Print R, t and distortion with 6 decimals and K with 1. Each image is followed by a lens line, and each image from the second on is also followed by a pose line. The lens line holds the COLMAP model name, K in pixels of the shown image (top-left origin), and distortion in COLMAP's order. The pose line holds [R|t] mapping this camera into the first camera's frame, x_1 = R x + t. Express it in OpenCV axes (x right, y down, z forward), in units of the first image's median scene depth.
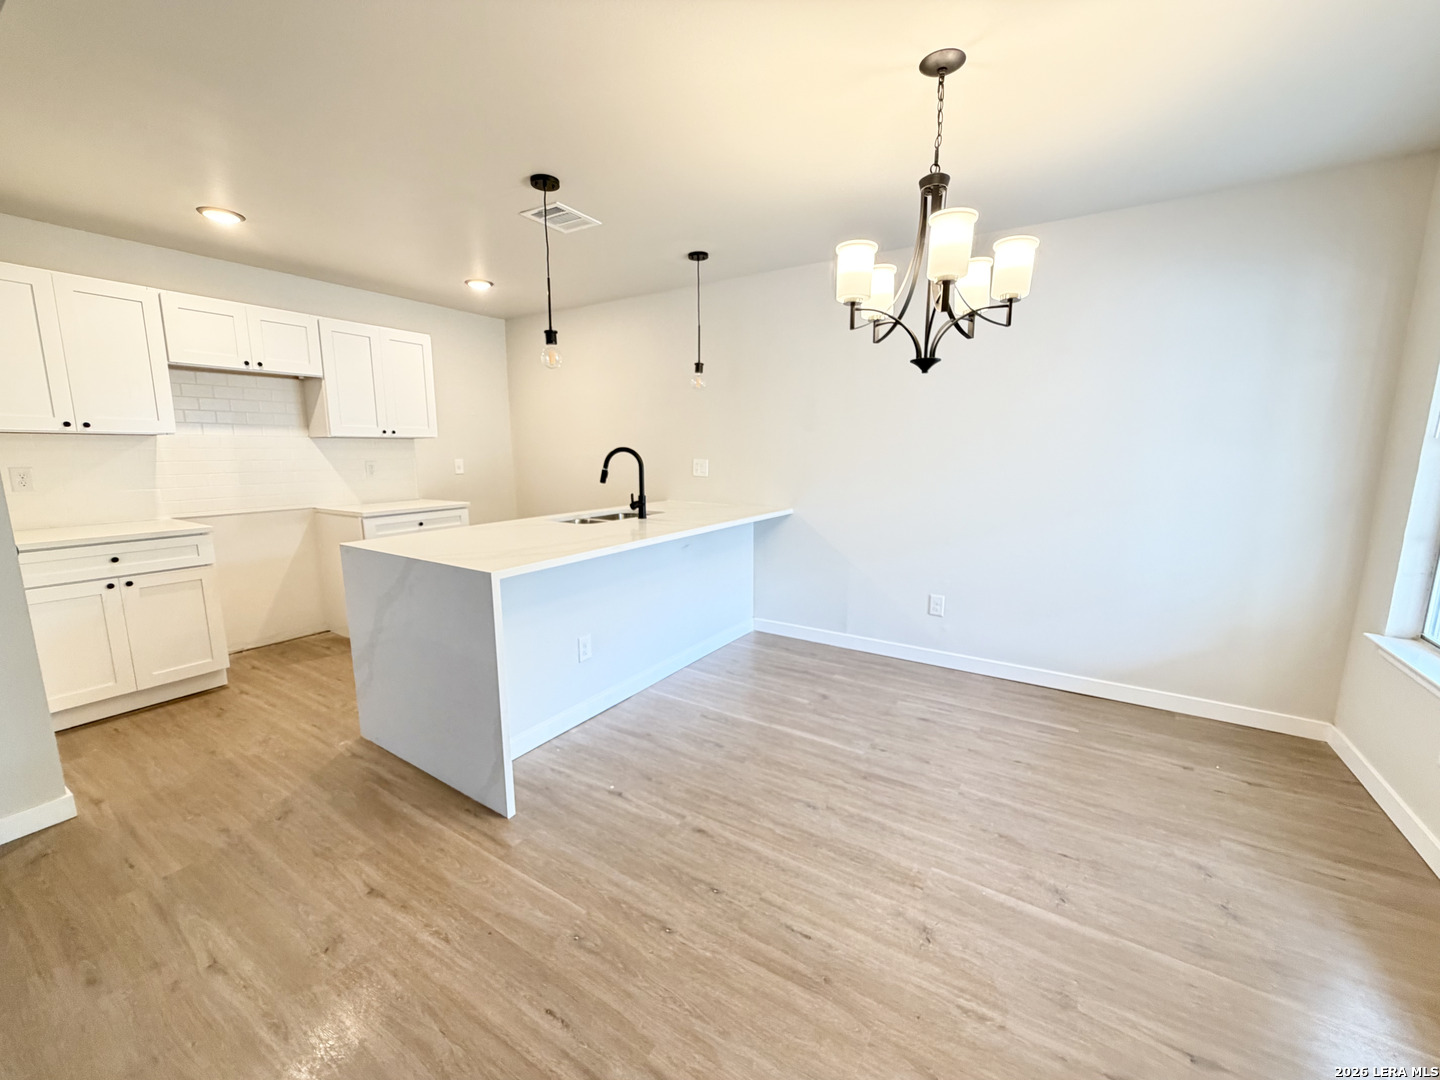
lens RADIAL K [[578.0, 0, 713.4], [0, 578.0, 541.9], [0, 0, 1]] dist [0.000945, 0.000256]
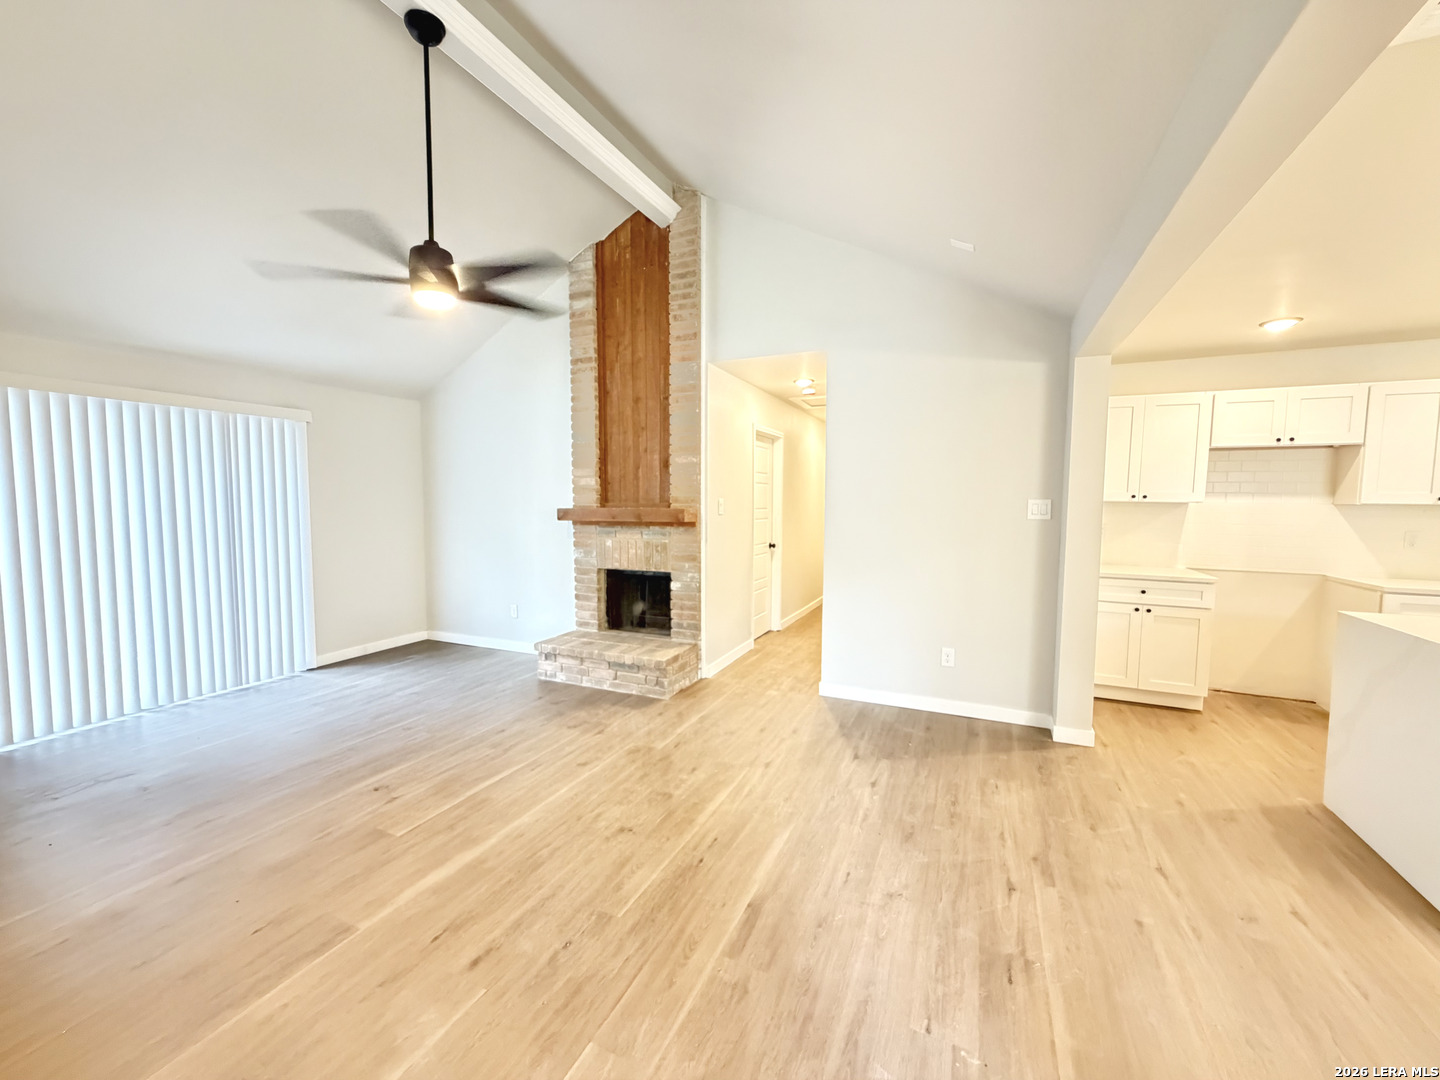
lens RADIAL K [[578.0, 0, 710.0], [0, 578.0, 538.7], [0, 0, 1]] dist [0.000945, 0.000256]
pose [[0.132896, 0.068582, -0.988754, 0.187012], [-0.169900, 0.984413, 0.045445, 0.016954], [0.976459, 0.161950, 0.142477, -0.226297]]
